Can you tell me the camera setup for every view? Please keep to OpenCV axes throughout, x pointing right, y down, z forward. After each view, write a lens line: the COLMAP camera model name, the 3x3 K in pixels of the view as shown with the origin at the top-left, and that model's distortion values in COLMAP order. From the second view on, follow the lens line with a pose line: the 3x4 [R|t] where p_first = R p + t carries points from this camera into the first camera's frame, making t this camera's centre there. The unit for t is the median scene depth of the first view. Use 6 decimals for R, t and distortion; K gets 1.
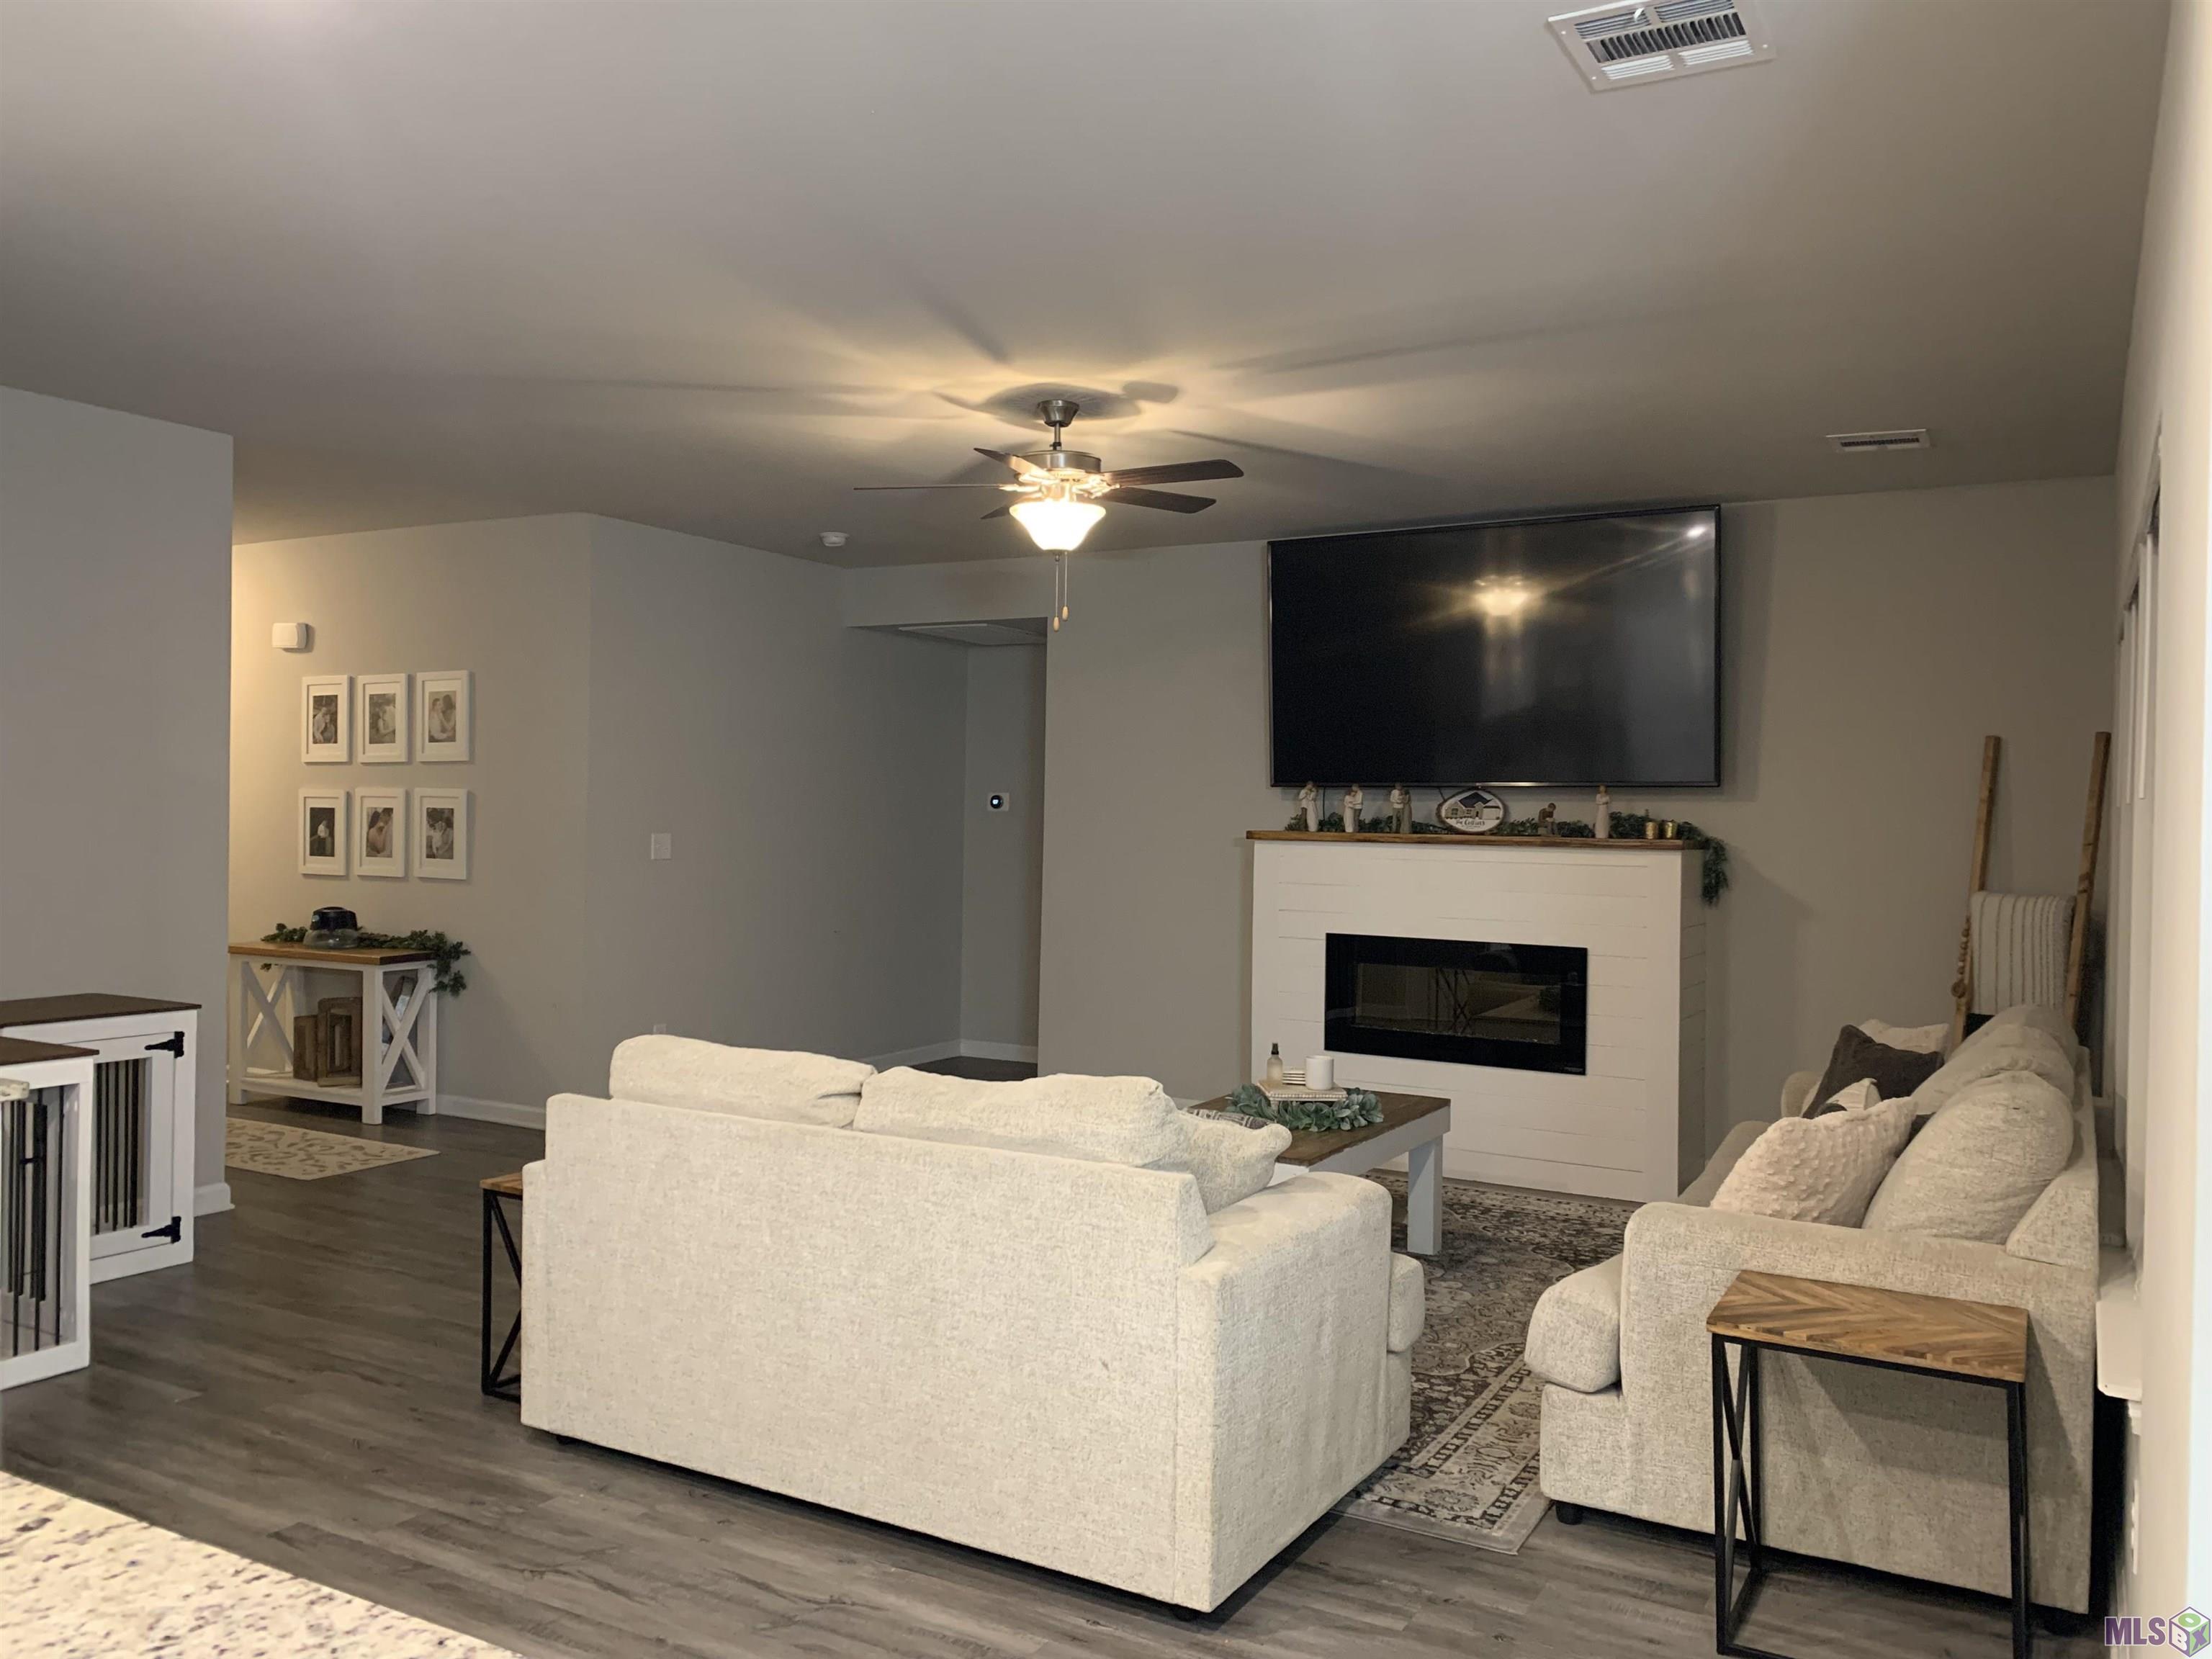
lens RADIAL K [[1707.1, 0, 1107.4], [0, 1707.1, 807.4], [0, 0, 1]] dist [0.038528, -0.053956]
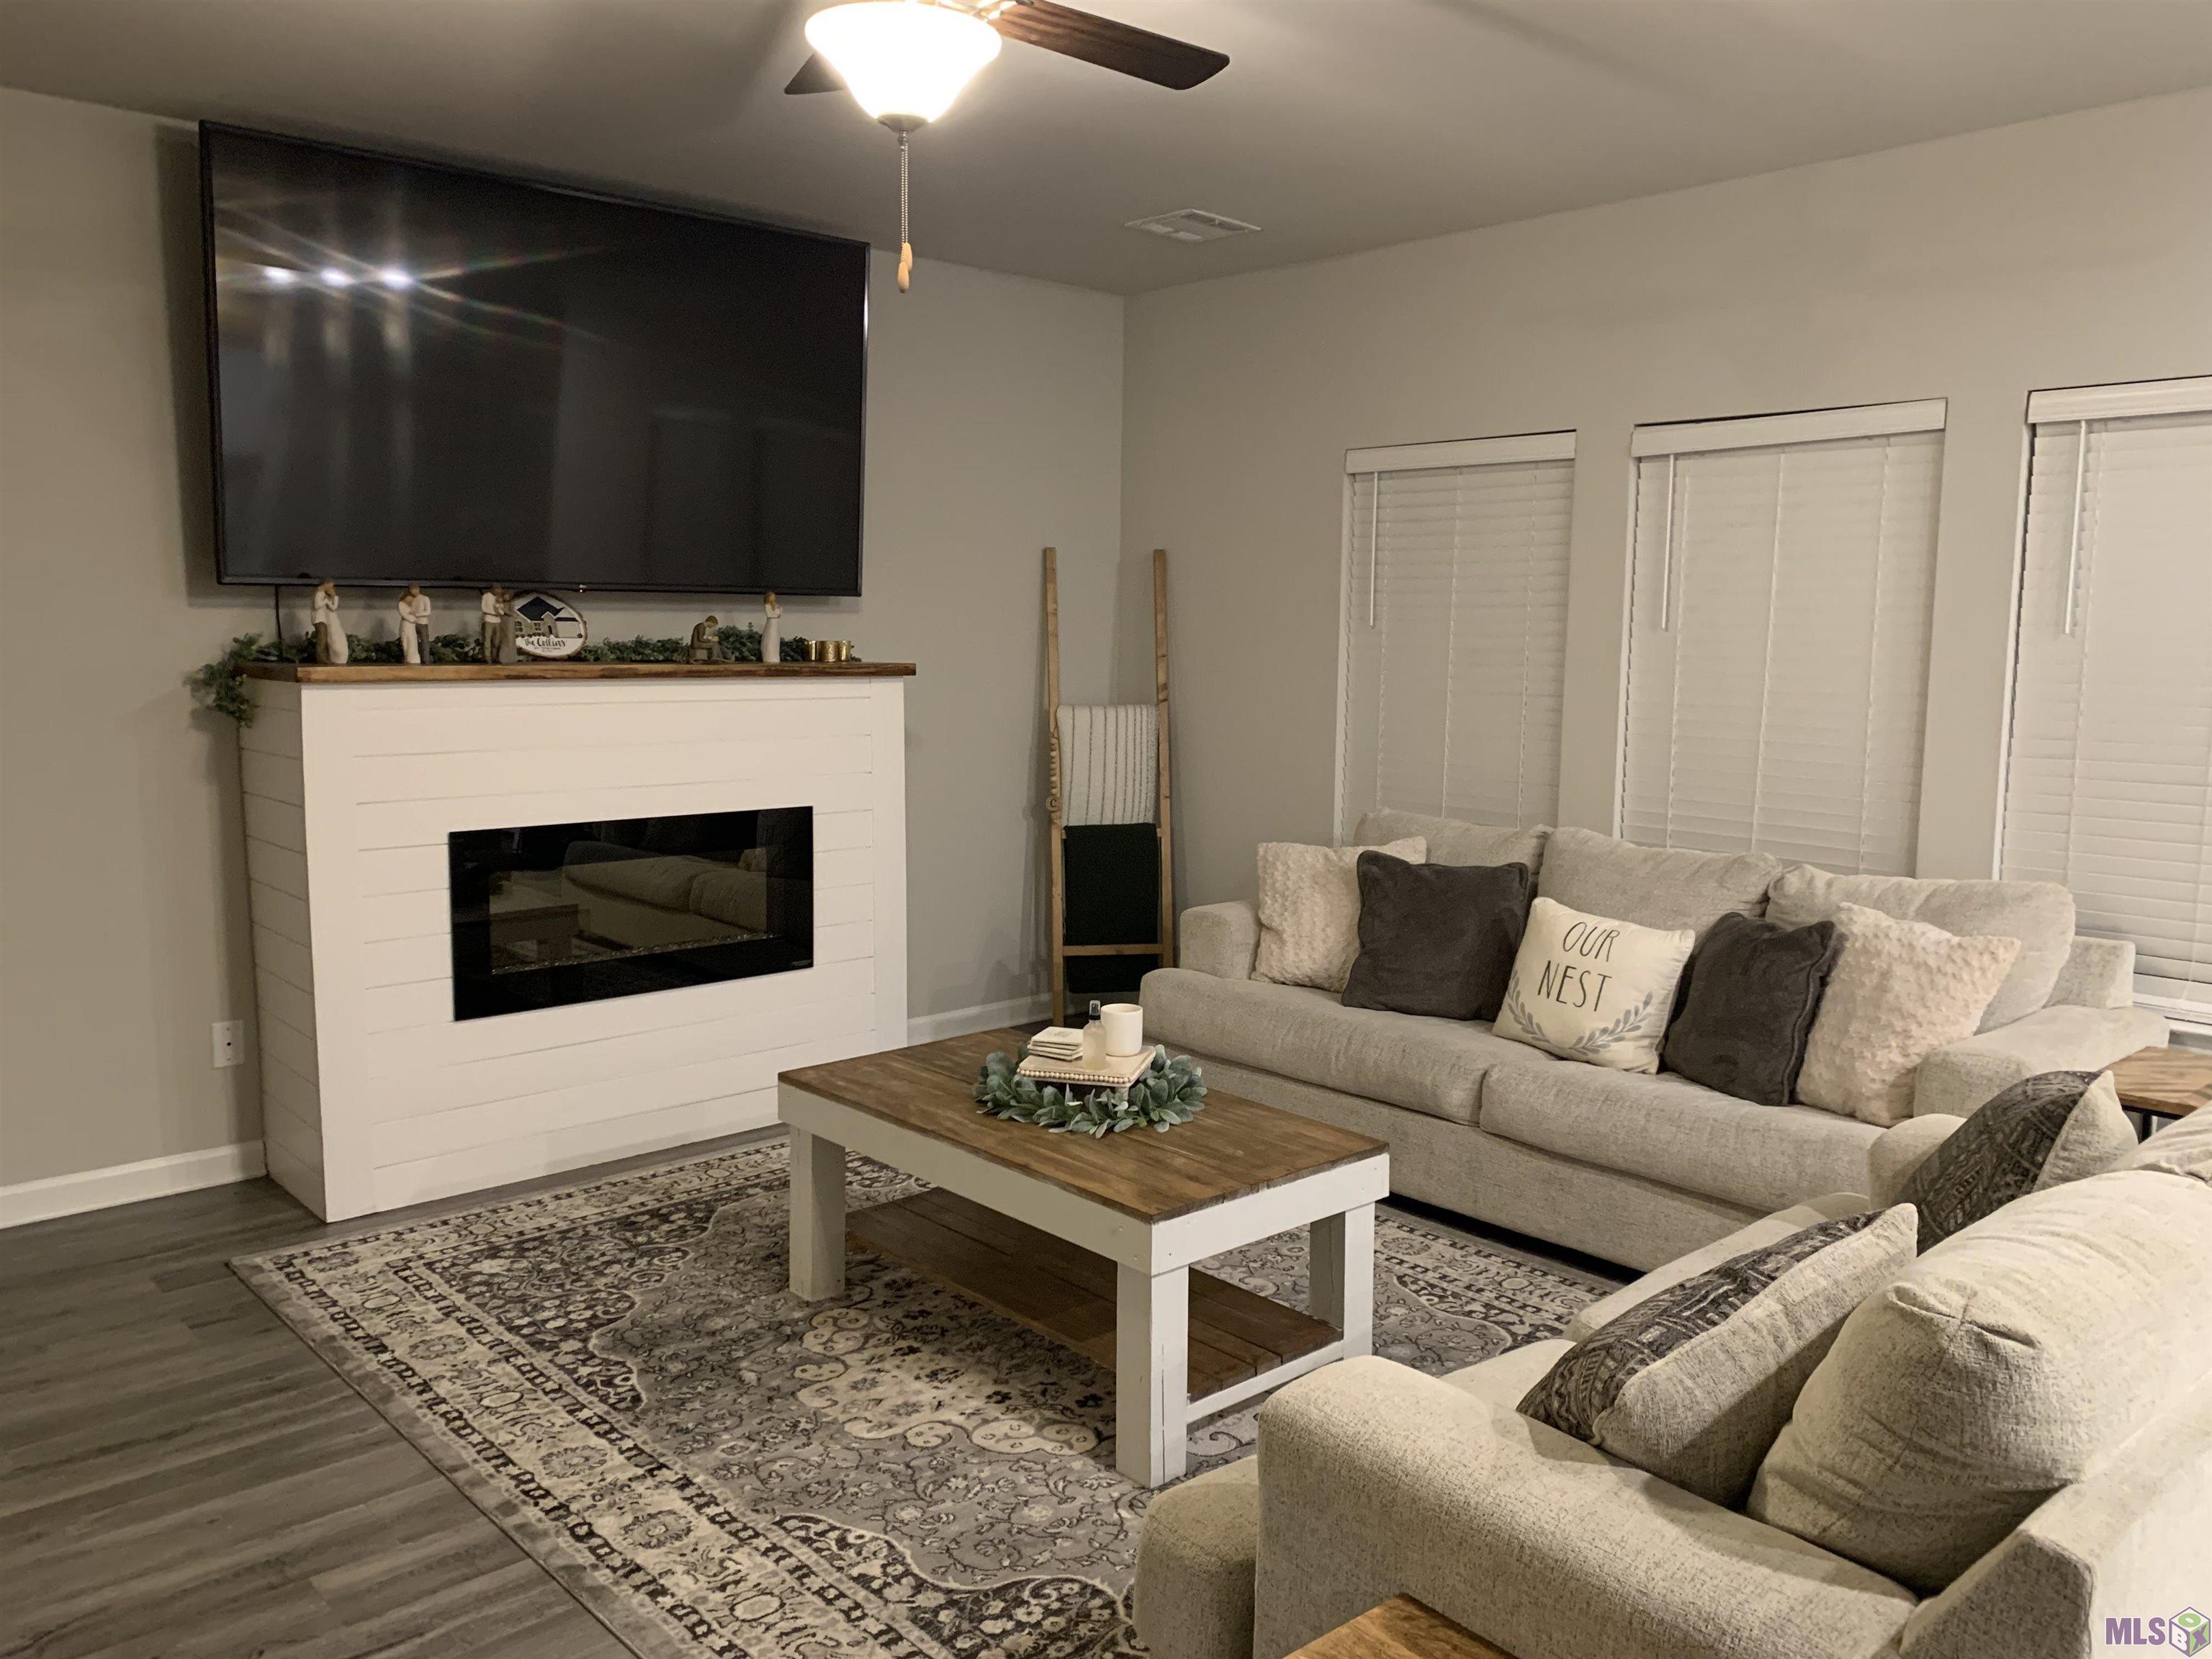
lens RADIAL K [[1707.1, 0, 1107.4], [0, 1707.1, 807.4], [0, 0, 1]] dist [0.038528, -0.053956]
pose [[0.314414, -0.112885, 0.942550, -0.391049], [-0.001951, 0.992825, 0.119557, -0.009467], [-0.949284, -0.039430, 0.311938, 0.608819]]
